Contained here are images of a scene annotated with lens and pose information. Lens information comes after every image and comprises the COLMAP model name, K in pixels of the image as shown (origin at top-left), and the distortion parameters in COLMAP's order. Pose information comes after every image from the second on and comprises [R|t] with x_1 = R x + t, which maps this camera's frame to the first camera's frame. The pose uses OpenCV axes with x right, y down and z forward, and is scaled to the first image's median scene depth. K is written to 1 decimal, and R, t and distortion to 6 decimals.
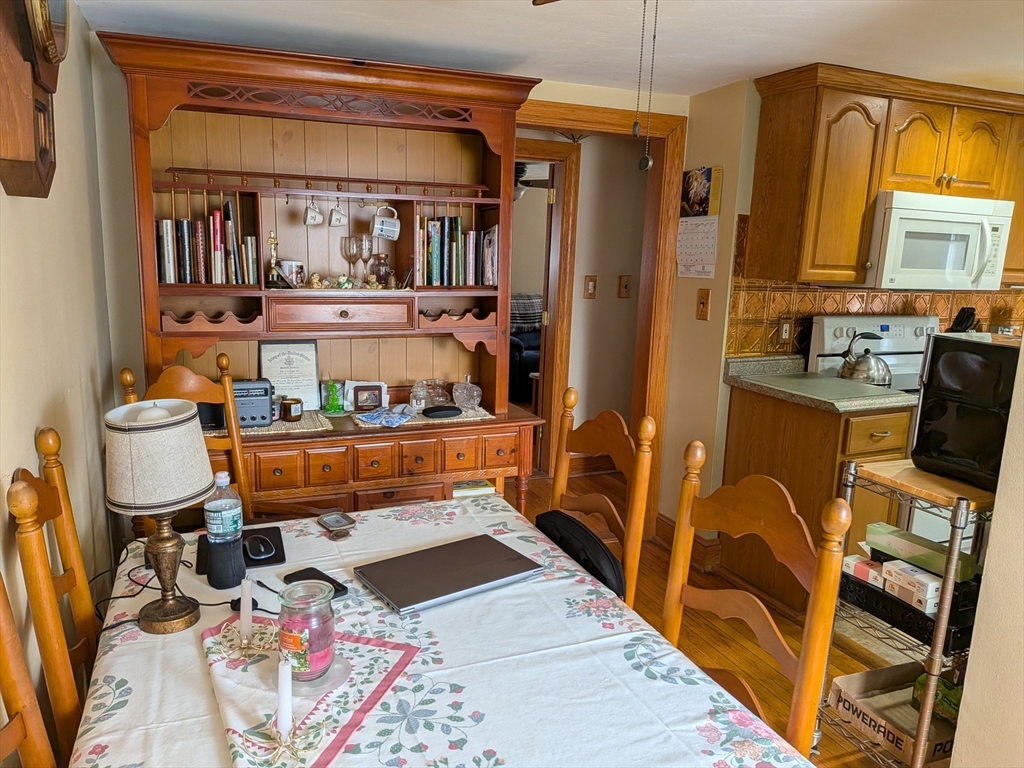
lens RADIAL K [[735.7, 0, 513.5], [0, 735.7, 388.3], [0, 0, 1]] dist [0.035809, -0.067798]
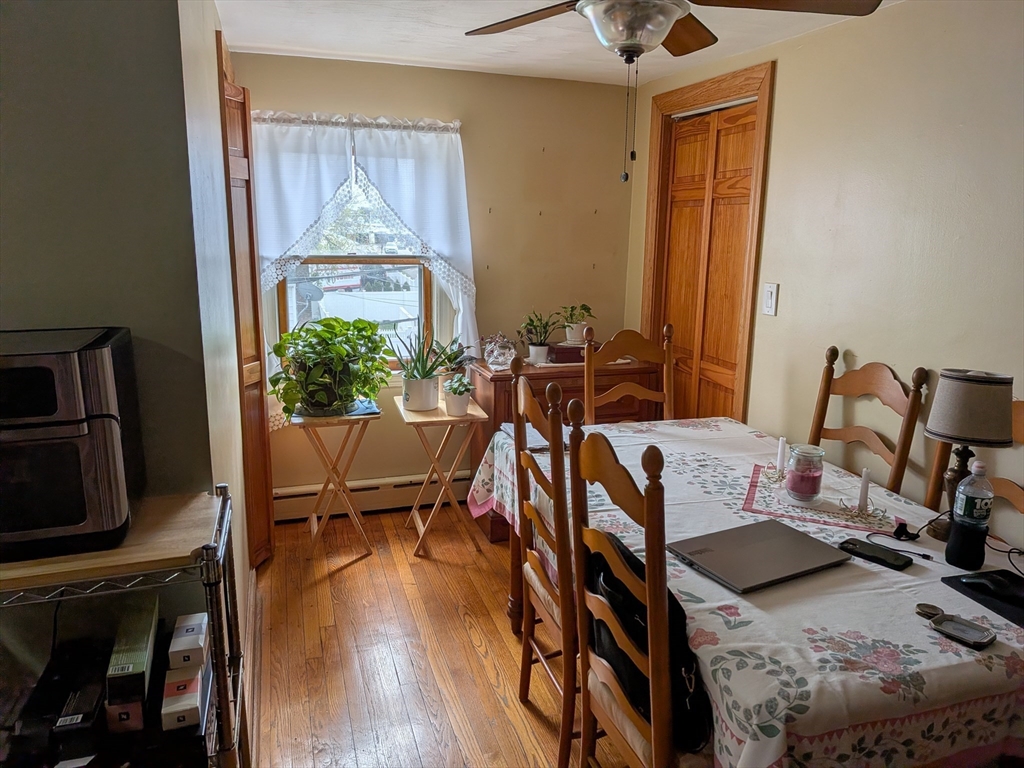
lens RADIAL K [[735.7, 0, 513.5], [0, 735.7, 388.3], [0, 0, 1]] dist [0.035809, -0.067798]
pose [[-0.993794, -0.066275, 0.089342, 0.234253], [-0.024952, 0.915488, 0.401571, -0.495205], [-0.108406, 0.396849, -0.911460, 2.496868]]
